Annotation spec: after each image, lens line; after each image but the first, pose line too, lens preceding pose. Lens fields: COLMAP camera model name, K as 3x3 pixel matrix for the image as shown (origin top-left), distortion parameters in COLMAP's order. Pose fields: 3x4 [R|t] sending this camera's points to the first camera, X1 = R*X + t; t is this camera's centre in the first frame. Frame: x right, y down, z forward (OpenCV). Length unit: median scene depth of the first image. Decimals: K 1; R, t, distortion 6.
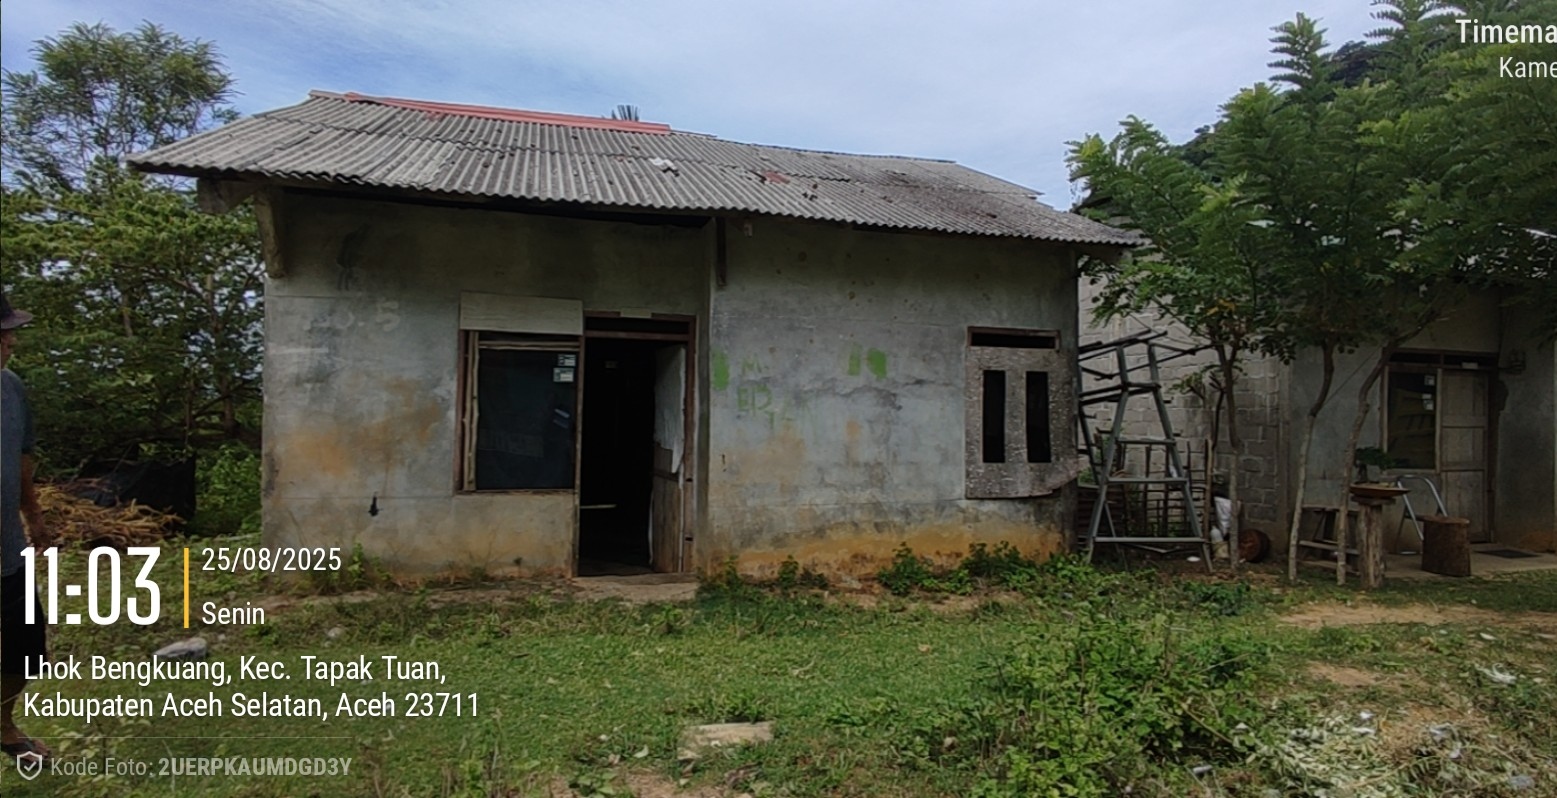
lens RADIAL K [[794.5, 0, 785.3], [0, 794.5, 395.6], [0, 0, 1]] dist [-0.004228, -0.001245]
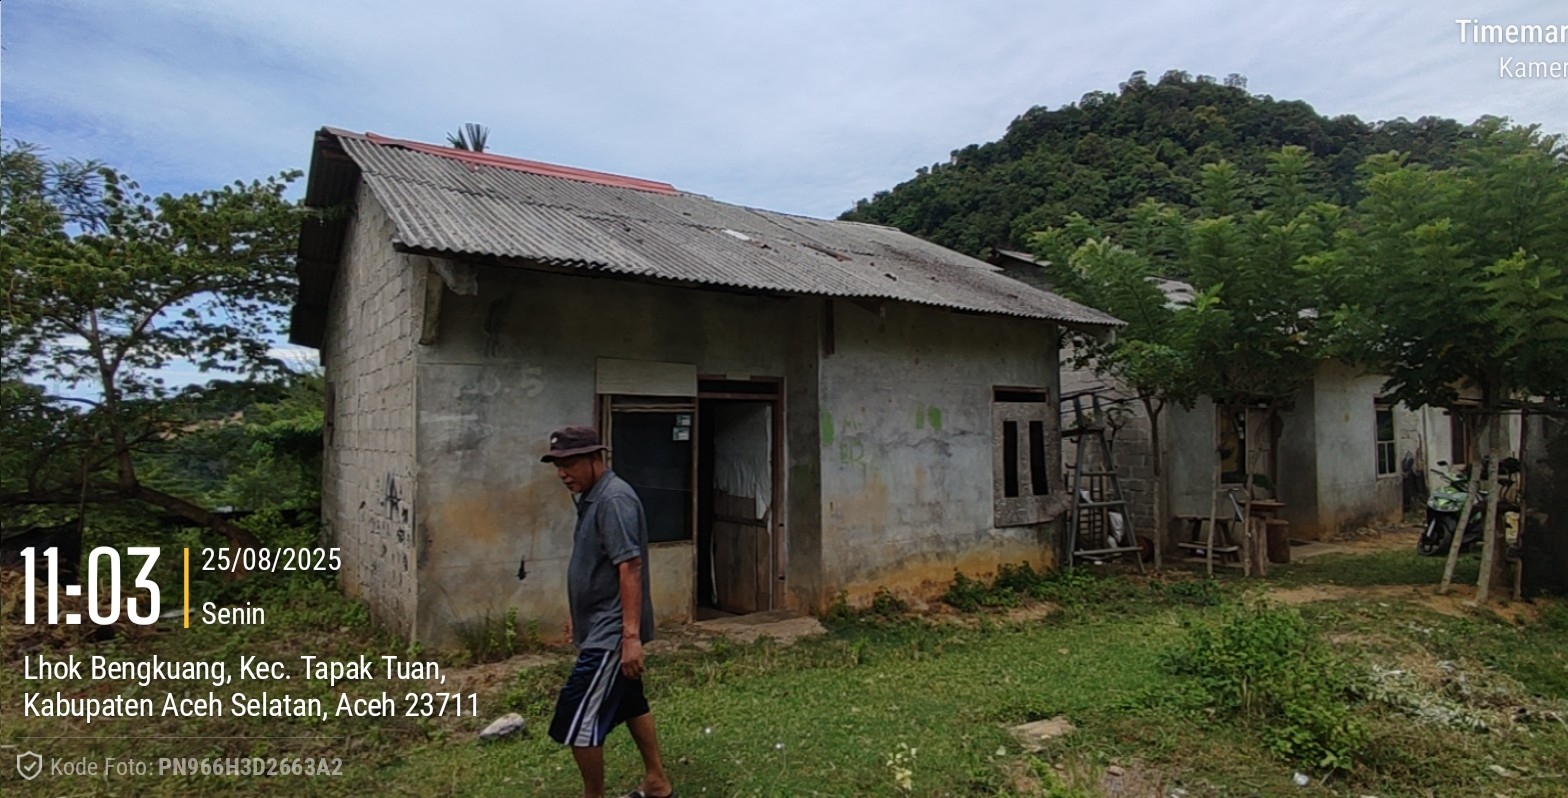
lens RADIAL K [[799.7, 0, 780.7], [0, 799.7, 389.9], [0, 0, 1]] dist [-0.003971, -0.000262]
pose [[0.952268, -0.003363, 0.305246, -0.476938], [0.011299, 0.999642, -0.024234, -0.057318], [-0.305056, 0.026526, 0.951965, -0.073273]]
